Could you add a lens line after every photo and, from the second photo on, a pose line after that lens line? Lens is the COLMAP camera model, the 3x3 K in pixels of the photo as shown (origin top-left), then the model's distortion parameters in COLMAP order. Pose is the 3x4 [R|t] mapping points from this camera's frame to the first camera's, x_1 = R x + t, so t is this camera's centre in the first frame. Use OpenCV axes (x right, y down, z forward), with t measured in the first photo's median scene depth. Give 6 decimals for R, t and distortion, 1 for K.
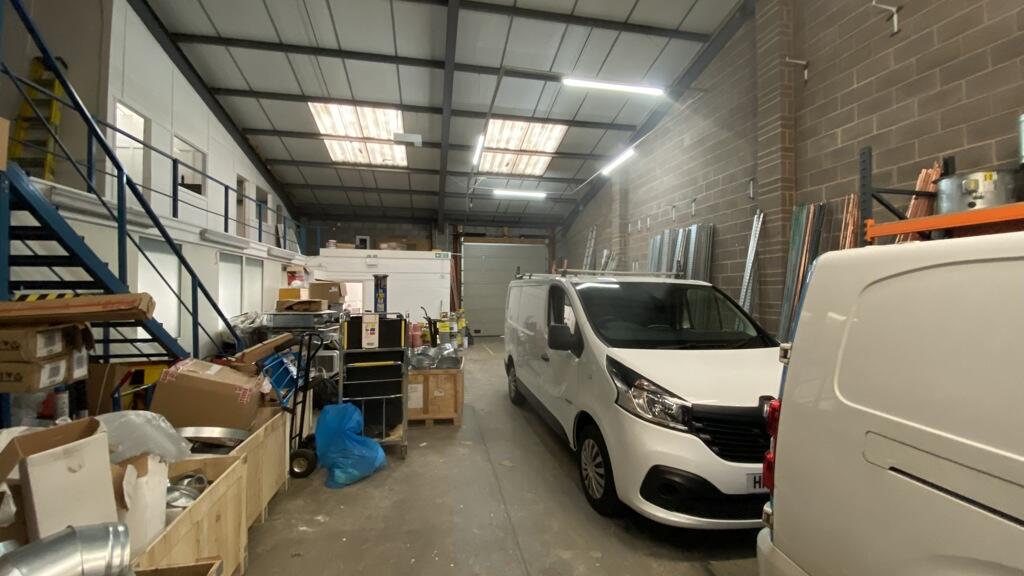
lens RADIAL K [[407.6, 0, 515.6], [0, 407.6, 288.7], [0, 0, 1]] dist [0.067296, -0.052876]
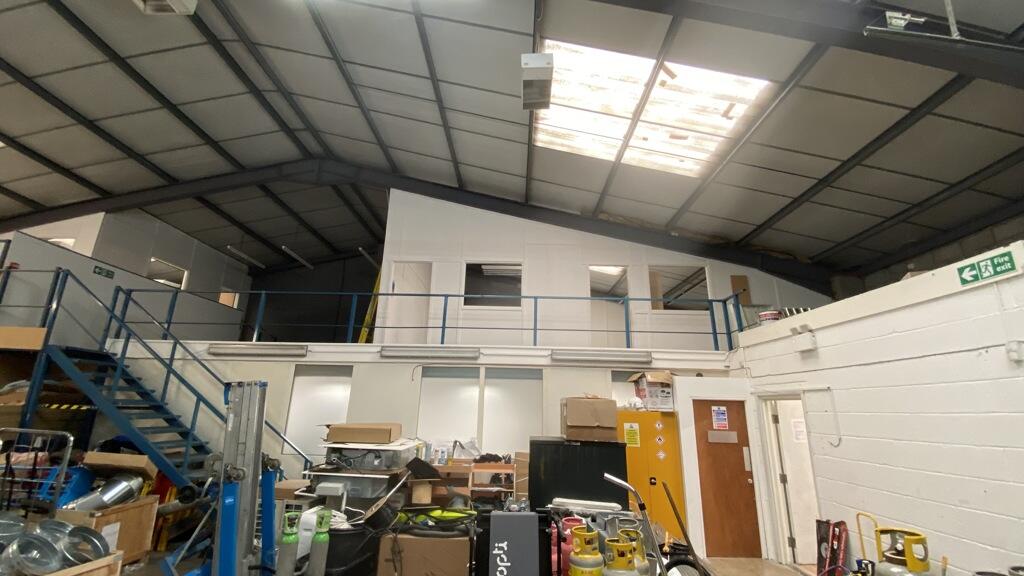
lens RADIAL K [[407.9, 0, 512.0], [0, 407.9, 288.0], [0, 0, 1]] dist [-0.001435, -0.000103]
pose [[-0.207804, -0.292755, -0.933334, 0.081733], [-0.023940, 0.955399, -0.294346, 0.005741], [0.977878, -0.038822, -0.205544, 0.720131]]
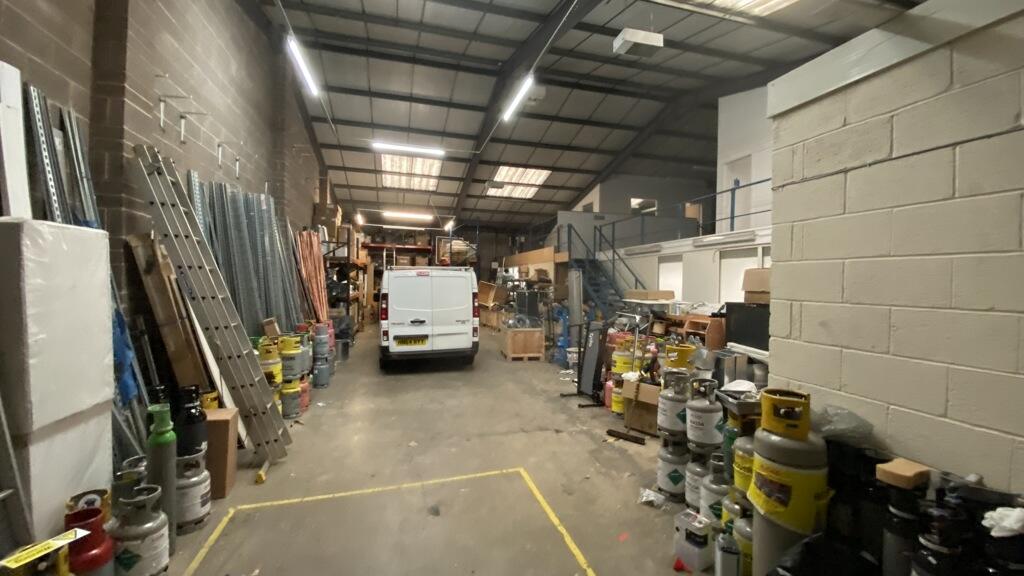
lens RADIAL K [[420.5, 0, 511.8], [0, 420.5, 299.4], [0, 0, 1]] dist [-0.001293, -0.027537]
pose [[-0.997637, -0.015331, -0.066966, -0.016927], [-0.018189, 0.998940, 0.042278, 0.007930], [0.066247, 0.043396, -0.996859, 1.160964]]
